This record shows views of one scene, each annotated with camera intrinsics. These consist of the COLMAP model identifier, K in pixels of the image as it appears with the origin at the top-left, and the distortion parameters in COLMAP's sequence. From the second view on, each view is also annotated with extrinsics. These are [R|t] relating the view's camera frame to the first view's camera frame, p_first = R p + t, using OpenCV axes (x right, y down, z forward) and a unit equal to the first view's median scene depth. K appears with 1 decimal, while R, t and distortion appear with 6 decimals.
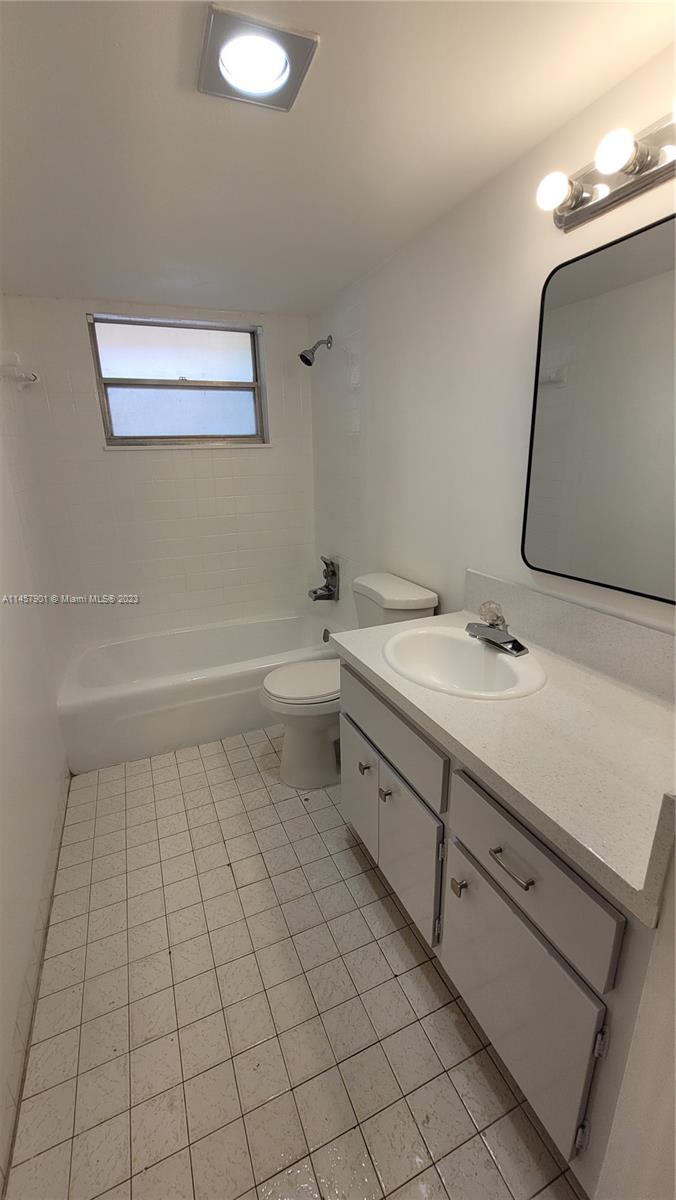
lens RADIAL K [[473.9, 0, 330.2], [0, 473.9, 598.0], [0, 0, 1]] dist [0.002356, 0.000176]
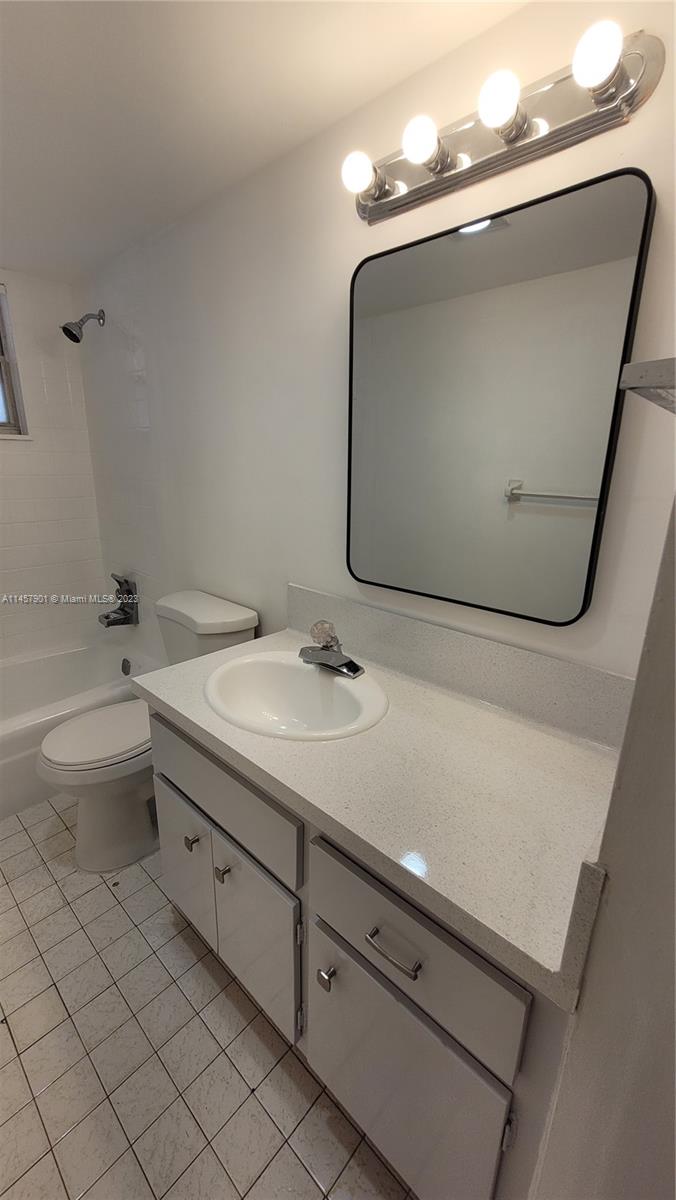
lens RADIAL K [[473.9, 0, 330.2], [0, 473.9, 598.0], [0, 0, 1]] dist [0.002356, 0.000176]
pose [[0.915201, -0.073607, 0.396218, -0.001334], [0.078319, 0.996919, 0.004299, -0.038813], [-0.395314, 0.027097, 0.918146, 0.165938]]
